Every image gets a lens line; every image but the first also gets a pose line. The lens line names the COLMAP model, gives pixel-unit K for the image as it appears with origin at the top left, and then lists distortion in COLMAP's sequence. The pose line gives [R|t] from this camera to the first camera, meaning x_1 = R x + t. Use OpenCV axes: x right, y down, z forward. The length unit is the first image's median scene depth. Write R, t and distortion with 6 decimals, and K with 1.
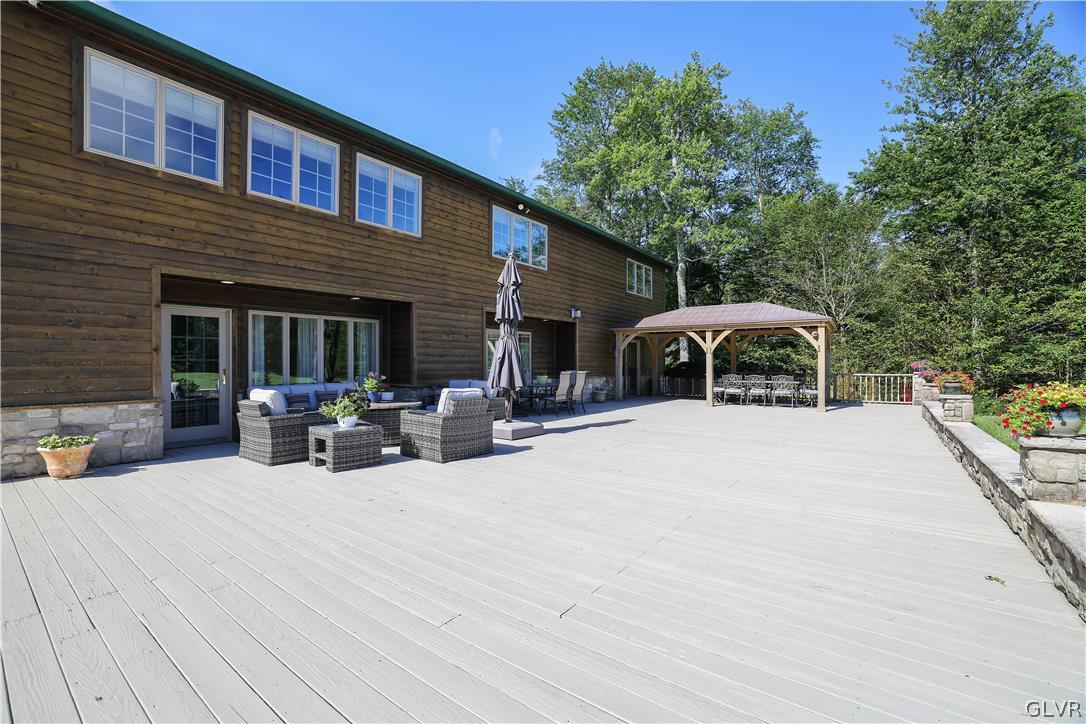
lens RADIAL K [[472.1, 0, 538.6], [0, 472.1, 362.5], [0, 0, 1]] dist [-0.016861, 0.000065]
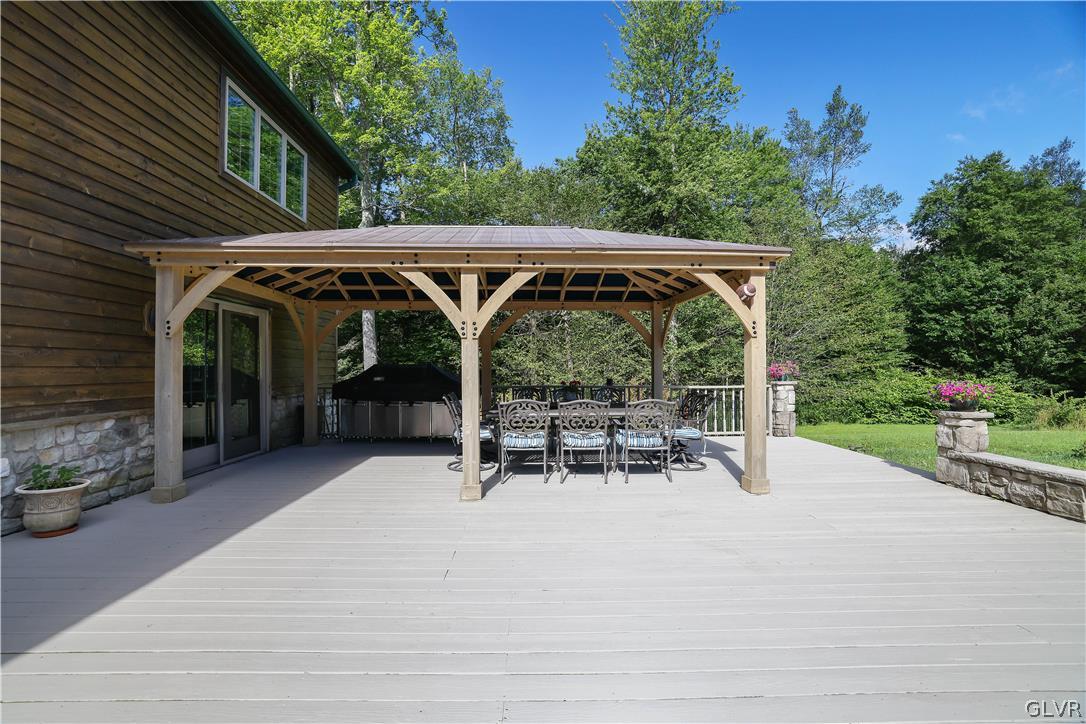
lens RADIAL K [[472.1, 0, 539.8], [0, 472.1, 359.7], [0, 0, 1]] dist [-0.016861, 0.000065]
pose [[0.787476, 0.014657, 0.616171, 0.198015], [-0.001189, 0.999751, -0.022262, 0.003932], [-0.616344, 0.016798, 0.787298, 0.720726]]
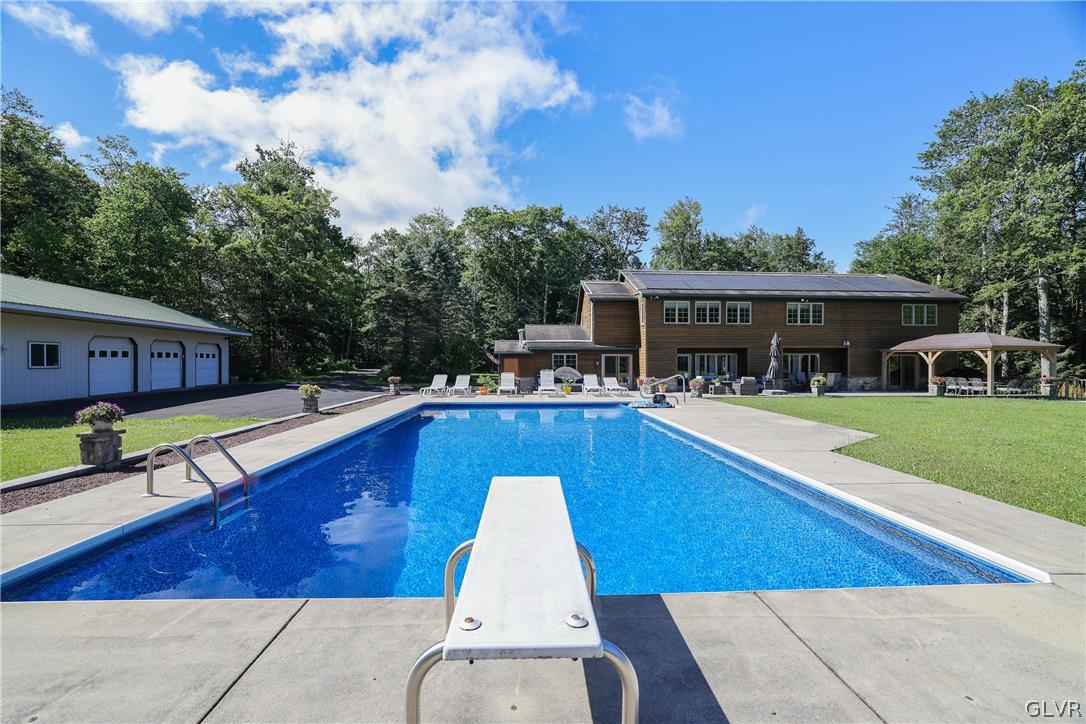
lens RADIAL K [[472.1, 0, 547.3], [0, 472.1, 362.2], [0, 0, 1]] dist [-0.016861, 0.000065]
pose [[0.669065, 0.004733, -0.743189, 0.716968], [0.000157, 0.999979, 0.006510, -0.041361], [0.743204, -0.004472, 0.669050, -1.242890]]
